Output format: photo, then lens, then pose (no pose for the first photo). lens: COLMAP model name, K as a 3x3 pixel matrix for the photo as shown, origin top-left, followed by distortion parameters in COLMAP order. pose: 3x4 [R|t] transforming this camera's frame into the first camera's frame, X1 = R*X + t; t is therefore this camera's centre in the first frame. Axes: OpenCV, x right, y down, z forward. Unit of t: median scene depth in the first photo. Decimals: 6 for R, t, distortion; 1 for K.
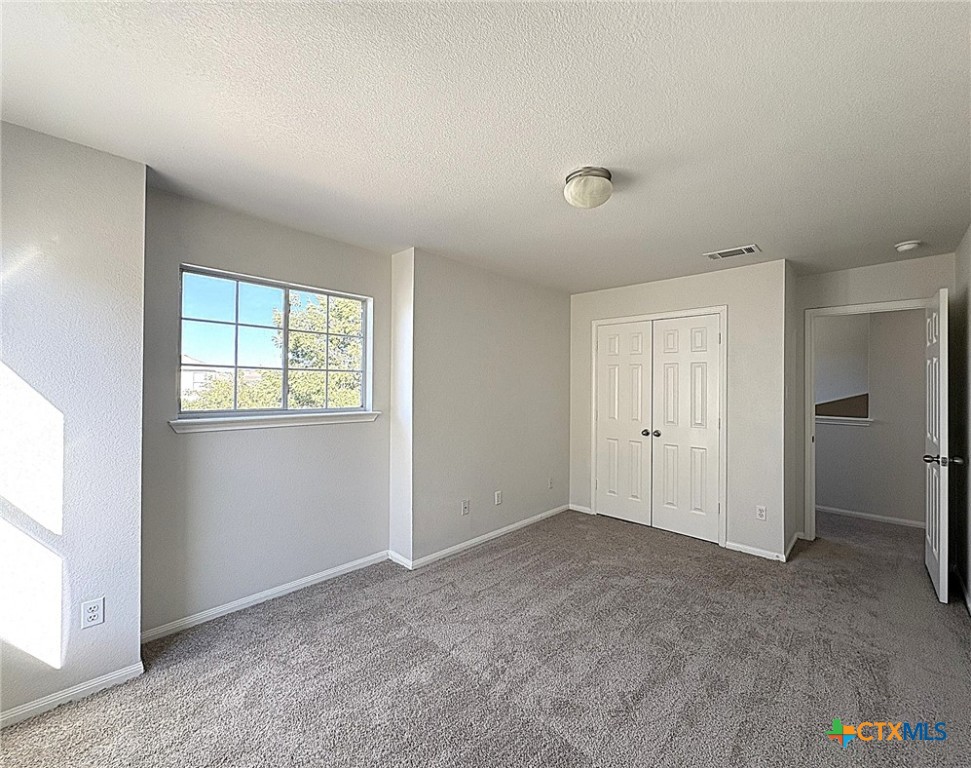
lens RADIAL K [[393.1, 0, 486.9], [0, 393.1, 385.2], [0, 0, 1]] dist [-0.014419, -0.000044]
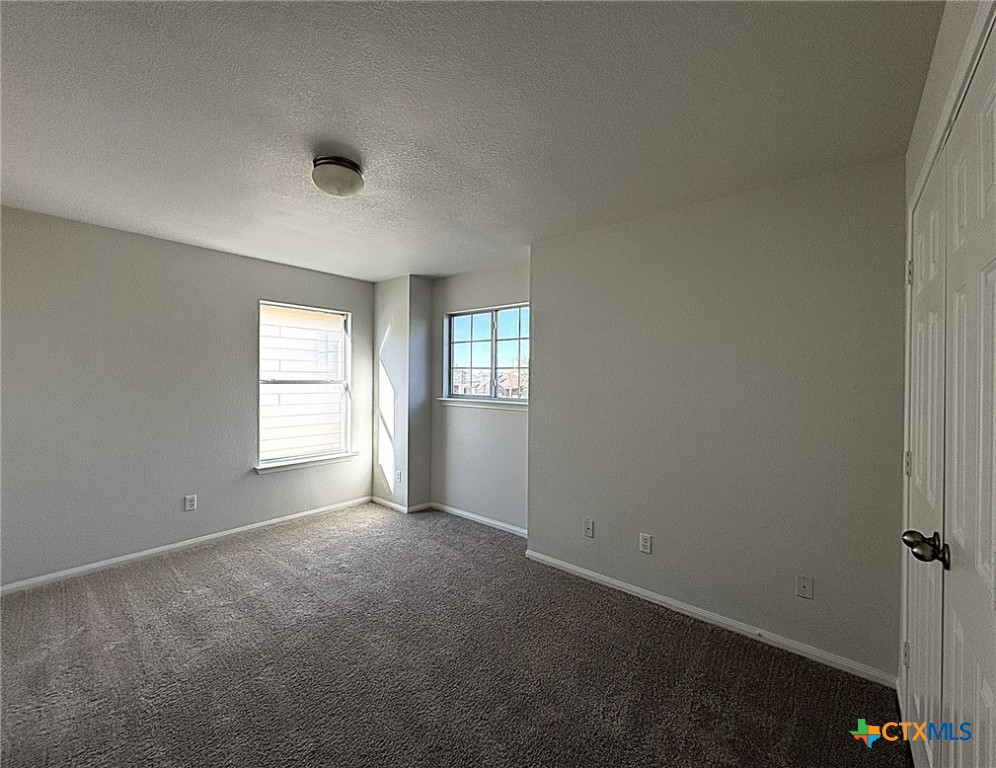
lens RADIAL K [[405.3, 0, 502.5], [0, 405.3, 380.7], [0, 0, 1]] dist [0.002980, 0.000700]
pose [[0.075440, -0.002506, -0.997147, 1.034327], [-0.006990, 0.999971, -0.003042, 0.009056], [0.997126, 0.007200, 0.075420, 1.002108]]
